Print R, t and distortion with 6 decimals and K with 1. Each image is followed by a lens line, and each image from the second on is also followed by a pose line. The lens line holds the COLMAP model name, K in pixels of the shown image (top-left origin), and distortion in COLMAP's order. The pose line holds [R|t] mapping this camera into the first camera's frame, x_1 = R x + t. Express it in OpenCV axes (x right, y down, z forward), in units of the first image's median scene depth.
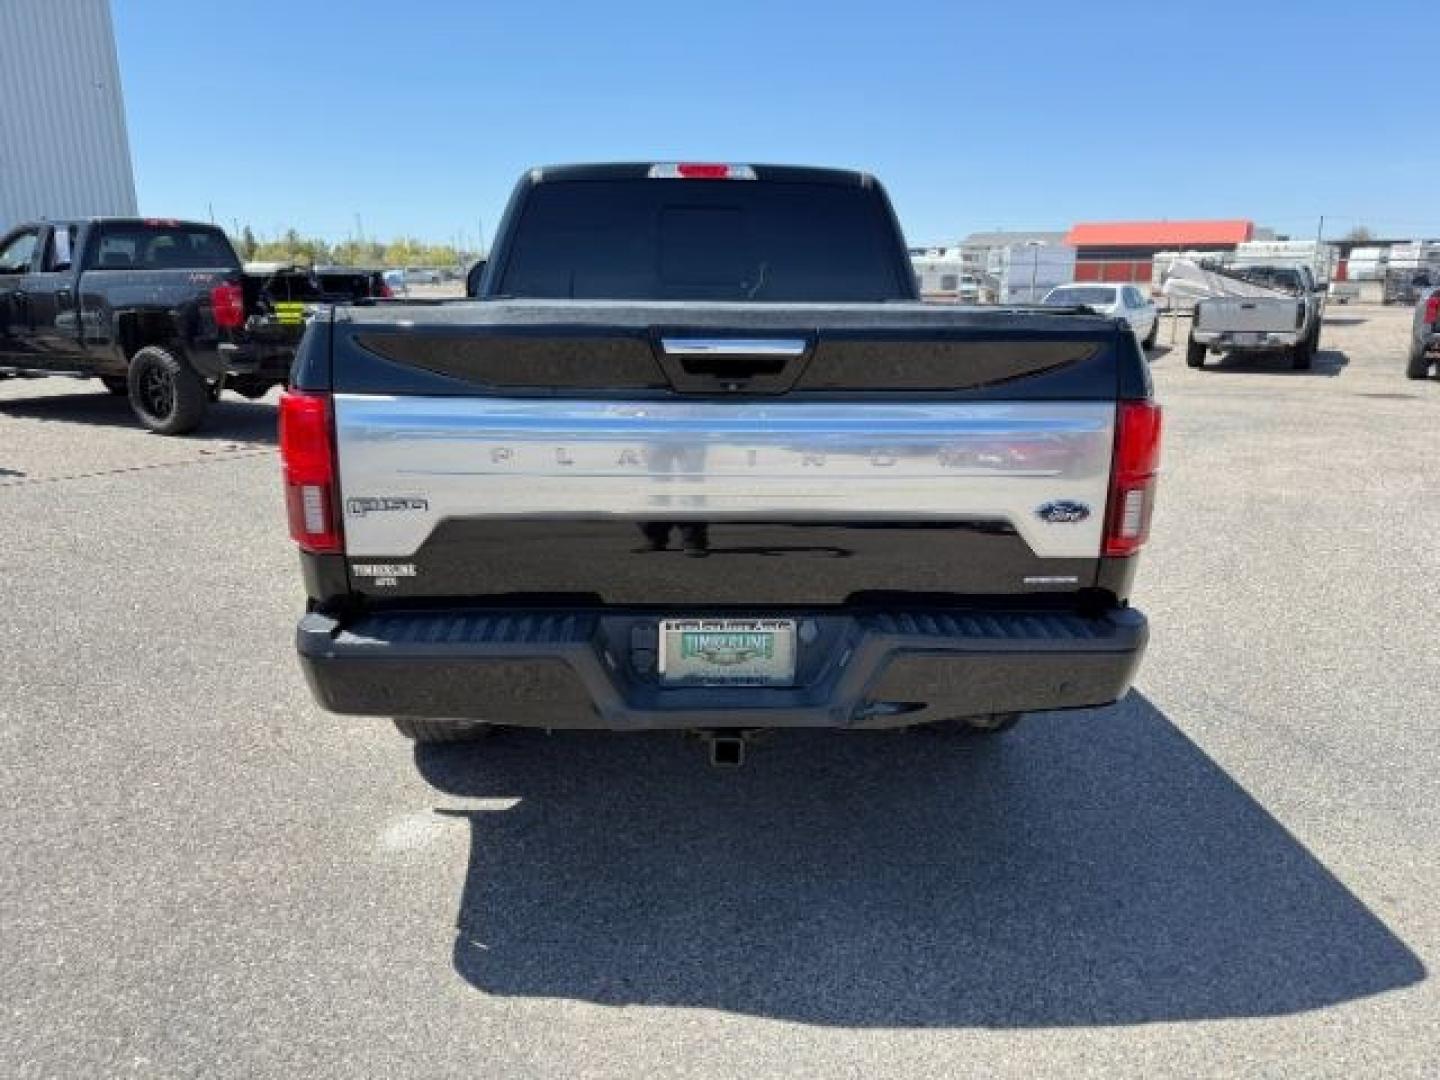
lens RADIAL K [[1051.5, 0, 716.9], [0, 1051.5, 543.4], [0, 0, 1]] dist [0.006079, -0.002062]
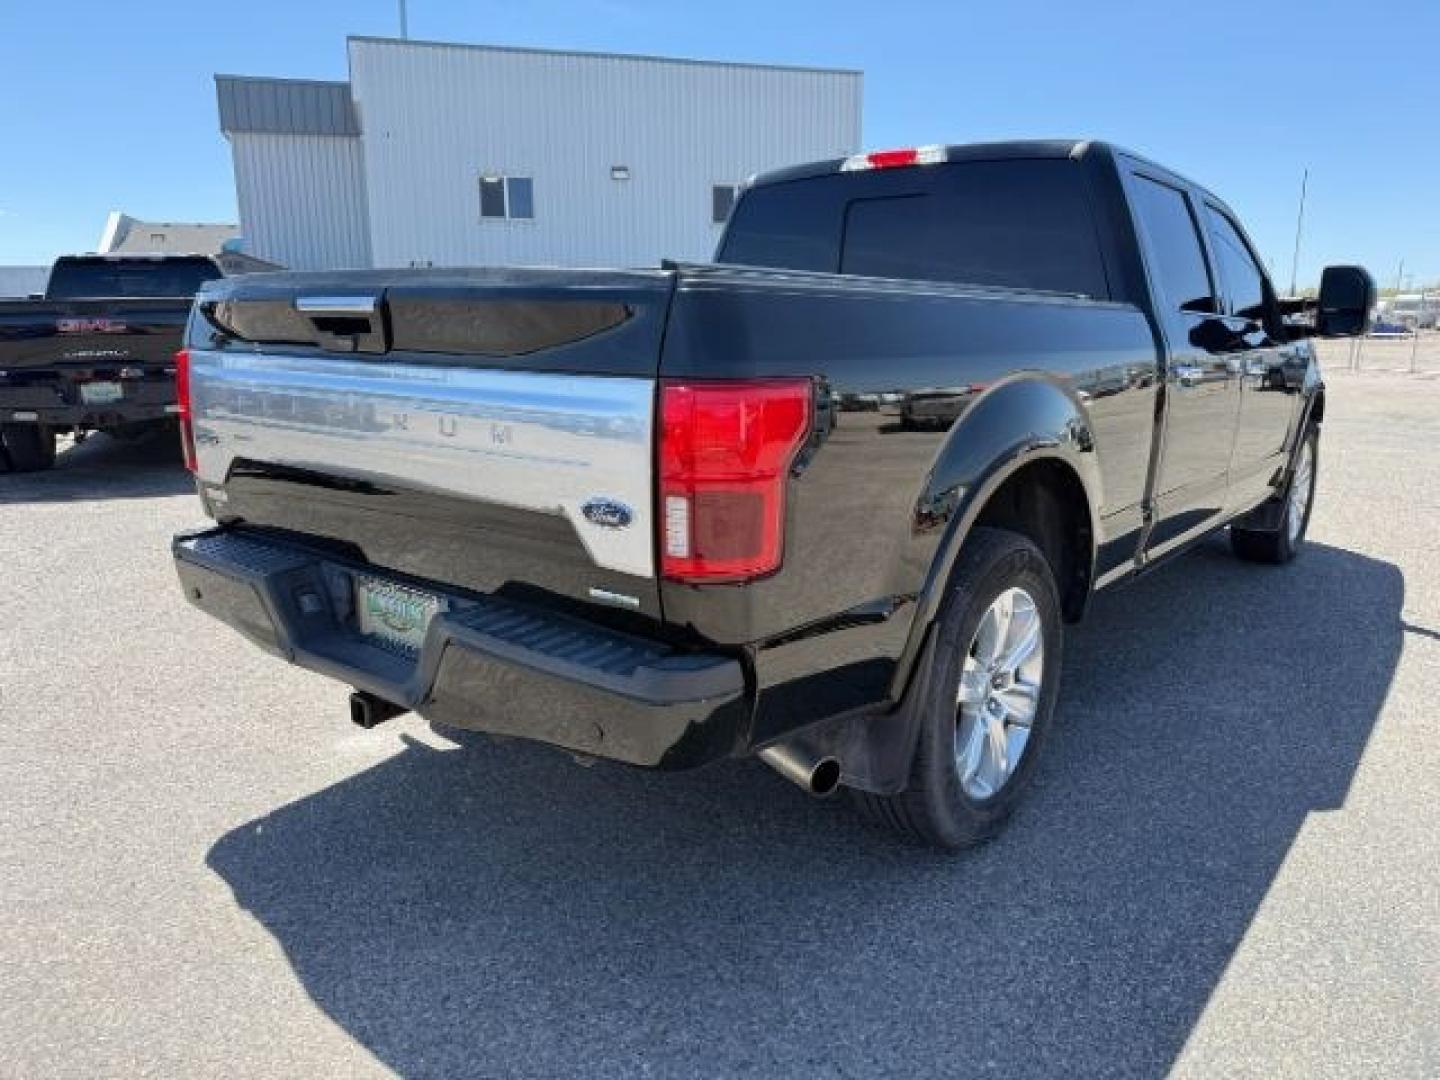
lens RADIAL K [[1023.4, 0, 719.1], [0, 1023.4, 572.6], [0, 0, 1]] dist [0.021374, 0.000738]
pose [[0.741415, 0.149560, -0.654168, 0.884034], [-0.163452, 0.985735, 0.040113, -0.028232], [0.650836, 0.077185, 0.755284, 0.460660]]
